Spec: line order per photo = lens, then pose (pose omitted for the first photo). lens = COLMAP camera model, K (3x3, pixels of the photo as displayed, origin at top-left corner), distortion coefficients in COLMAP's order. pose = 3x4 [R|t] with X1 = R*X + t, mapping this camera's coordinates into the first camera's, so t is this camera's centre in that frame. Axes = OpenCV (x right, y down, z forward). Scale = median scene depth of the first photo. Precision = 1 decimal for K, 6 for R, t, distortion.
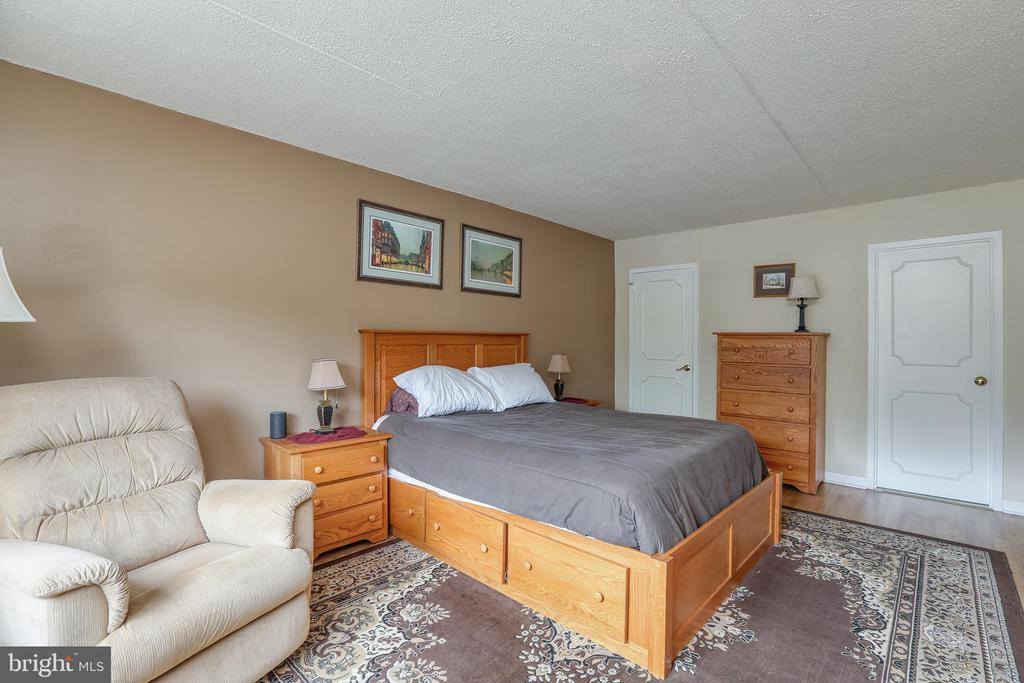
lens RADIAL K [[460.5, 0, 532.1], [0, 460.5, 334.1], [0, 0, 1]] dist [-0.027715, -0.000132]
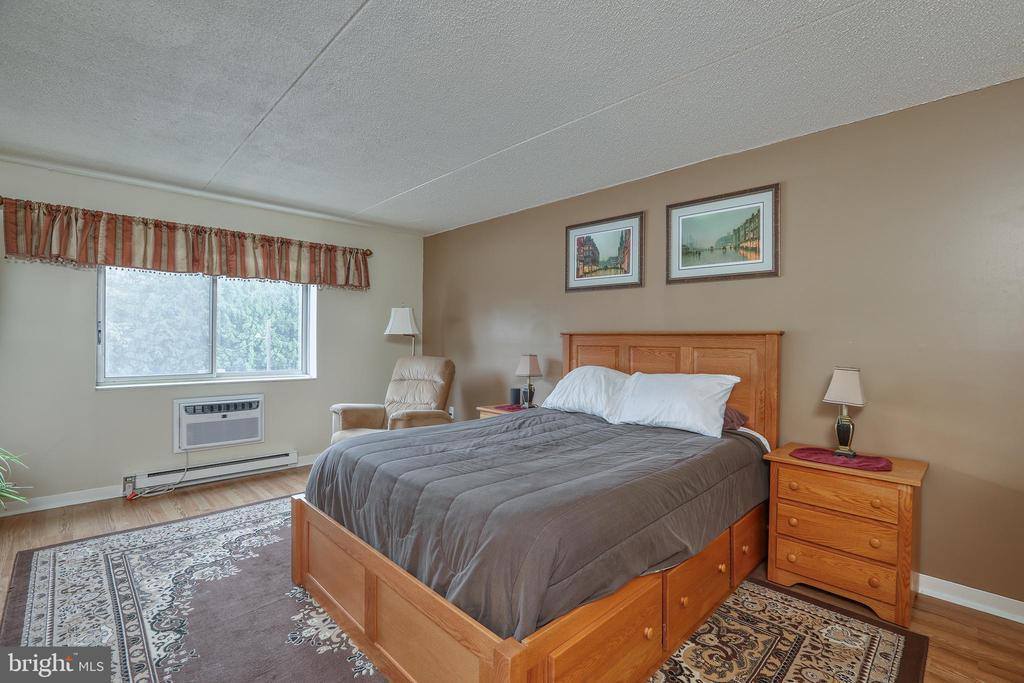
lens RADIAL K [[460.5, 0, 513.6], [0, 460.5, 343.1], [0, 0, 1]] dist [-0.027715, -0.000132]
pose [[-0.064408, 0.000390, -0.997924, 0.778929], [-0.003687, 0.999993, 0.000629, 0.017541], [0.997917, 0.003720, -0.064406, 0.841307]]
